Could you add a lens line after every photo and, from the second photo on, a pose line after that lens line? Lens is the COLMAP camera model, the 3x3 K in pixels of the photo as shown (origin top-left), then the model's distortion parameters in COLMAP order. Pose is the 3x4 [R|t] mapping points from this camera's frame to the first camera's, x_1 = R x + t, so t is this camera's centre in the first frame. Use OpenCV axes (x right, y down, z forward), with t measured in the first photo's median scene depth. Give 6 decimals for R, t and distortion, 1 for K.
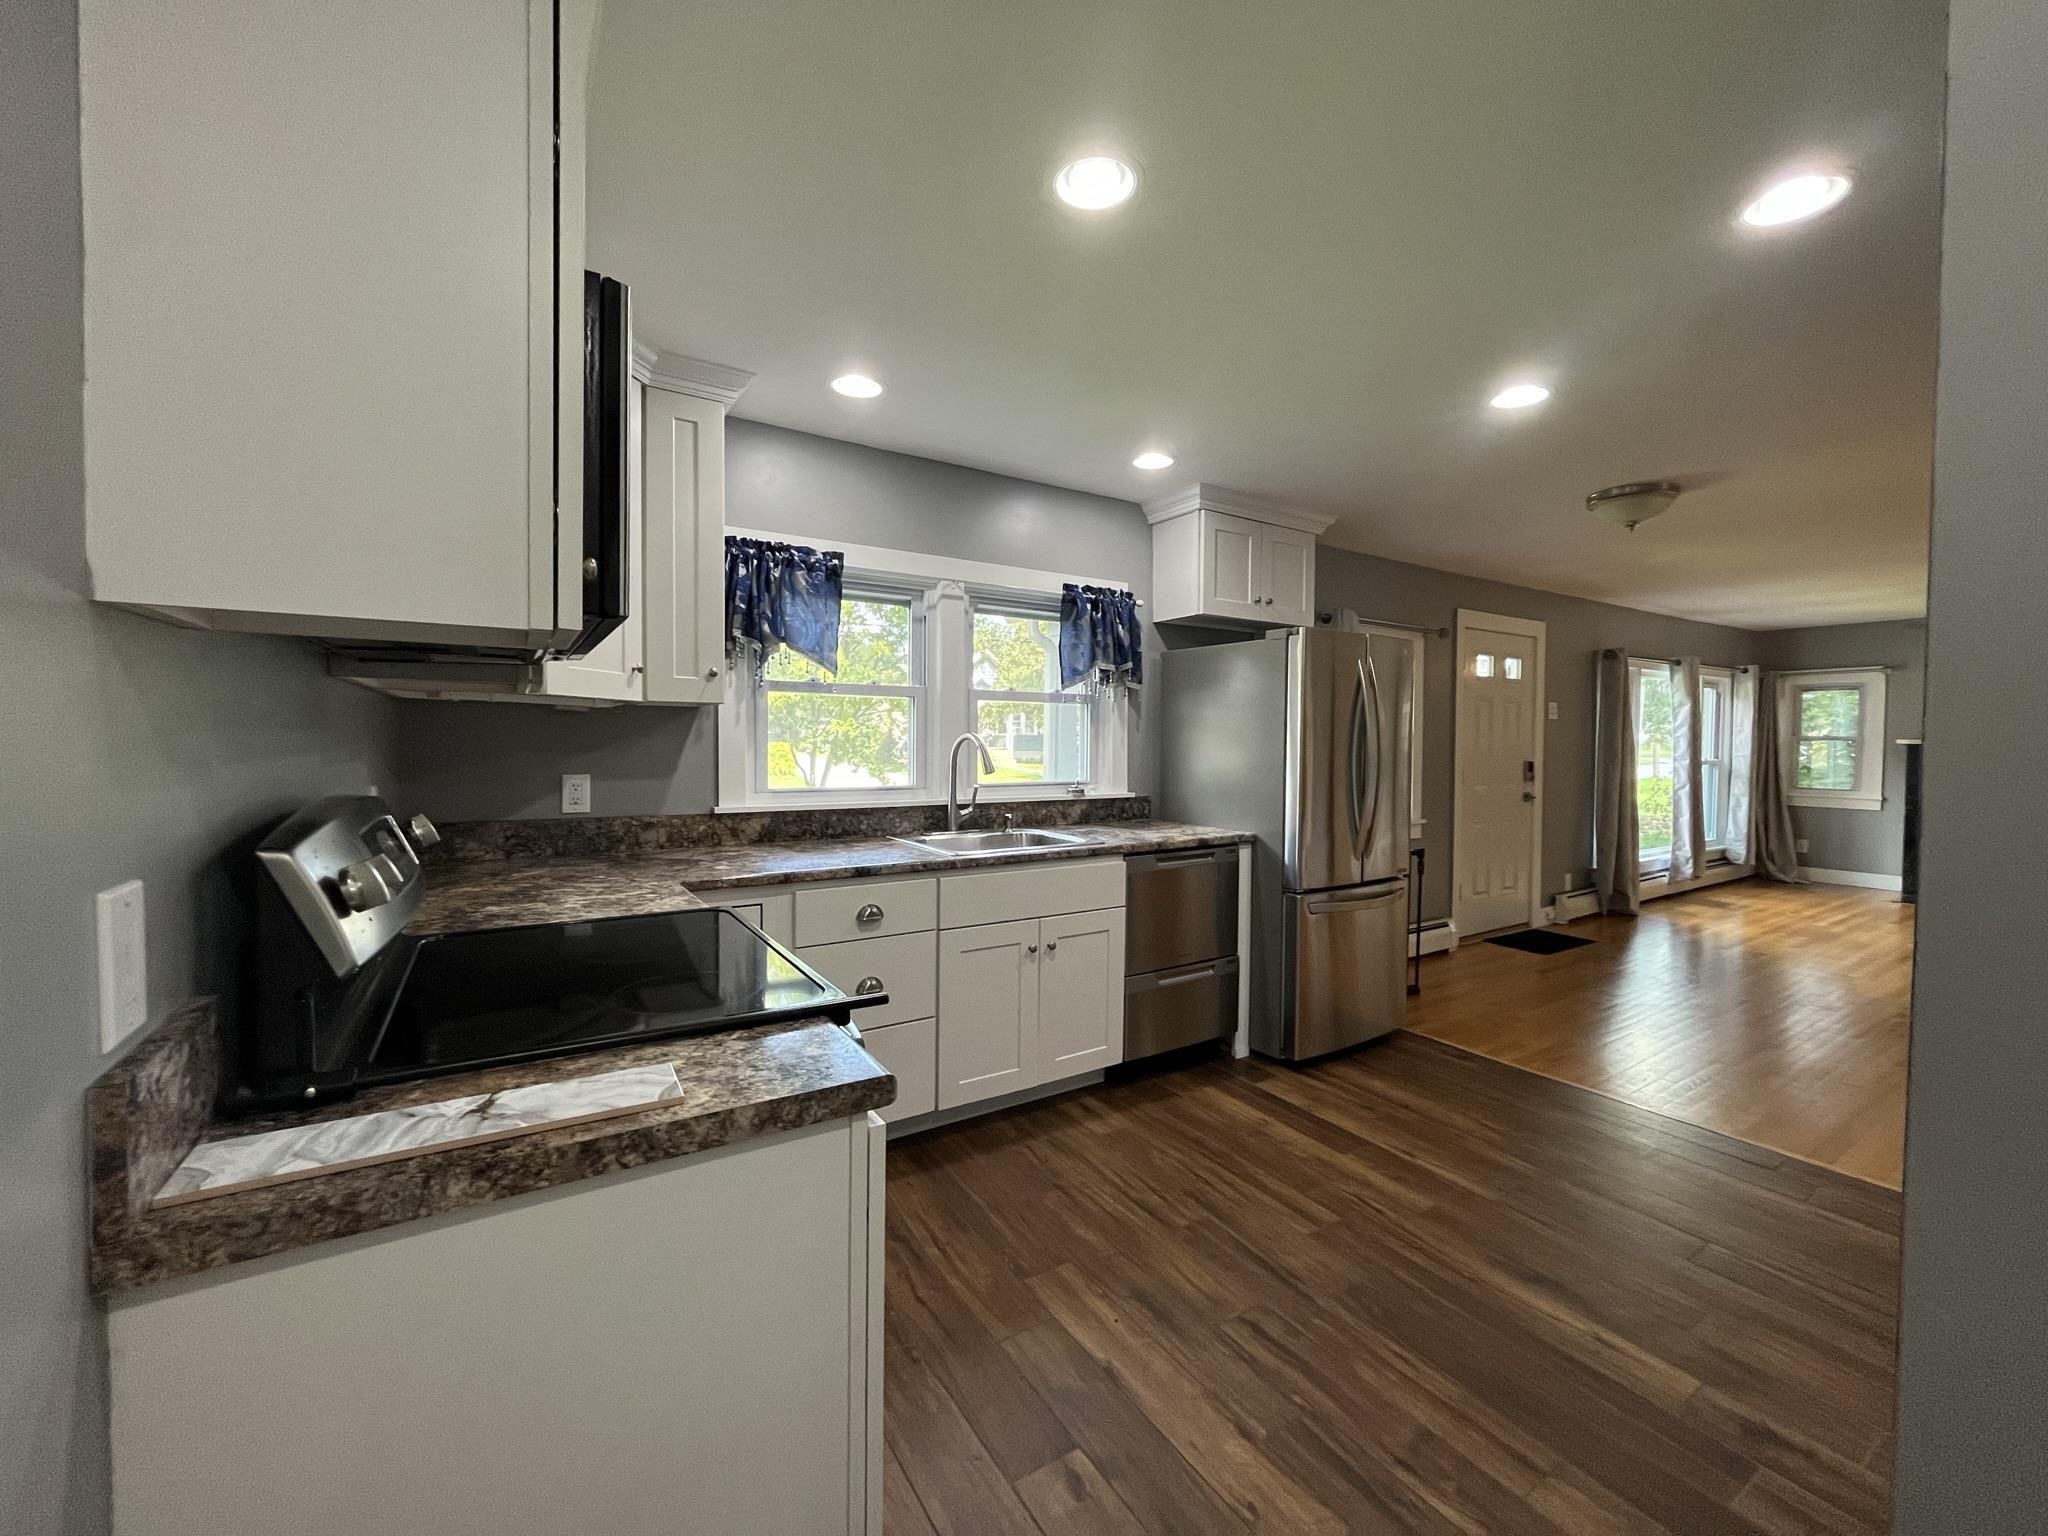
lens RADIAL K [[829.6, 0, 1026.2], [0, 829.6, 758.7], [0, 0, 1]] dist [0.002085, -0.000214]
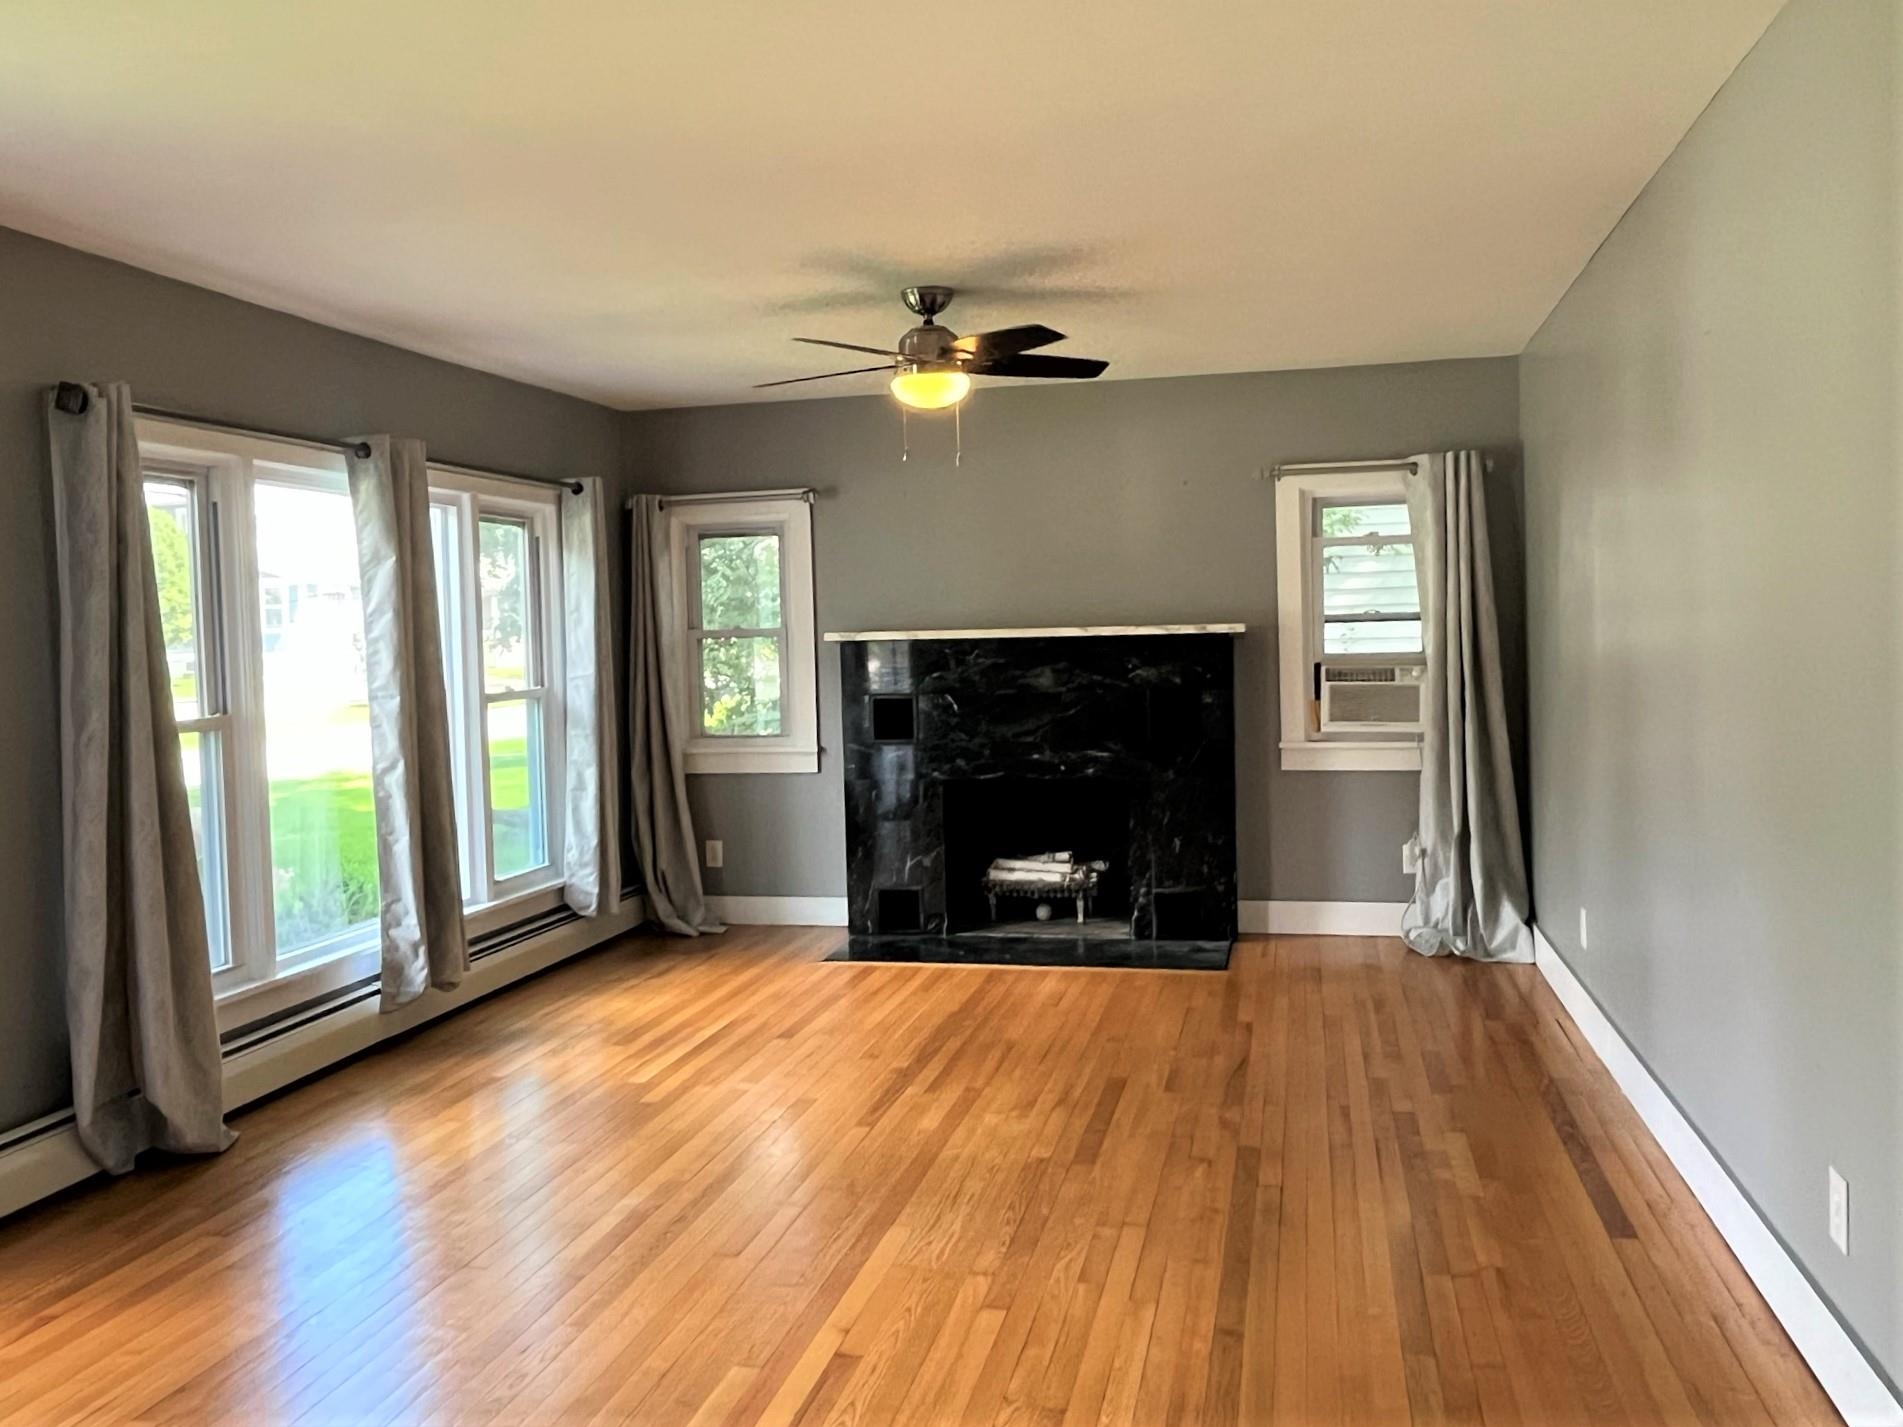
lens RADIAL K [[1554.5, 0, 944.4], [0, 1554.5, 705.7], [0, 0, 1]] dist [0.021834, 0.004437]
pose [[0.719395, -0.057479, 0.692219, 0.423898], [0.050058, 0.998269, 0.030869, -0.004057], [-0.692795, 0.012444, 0.721027, 0.256729]]
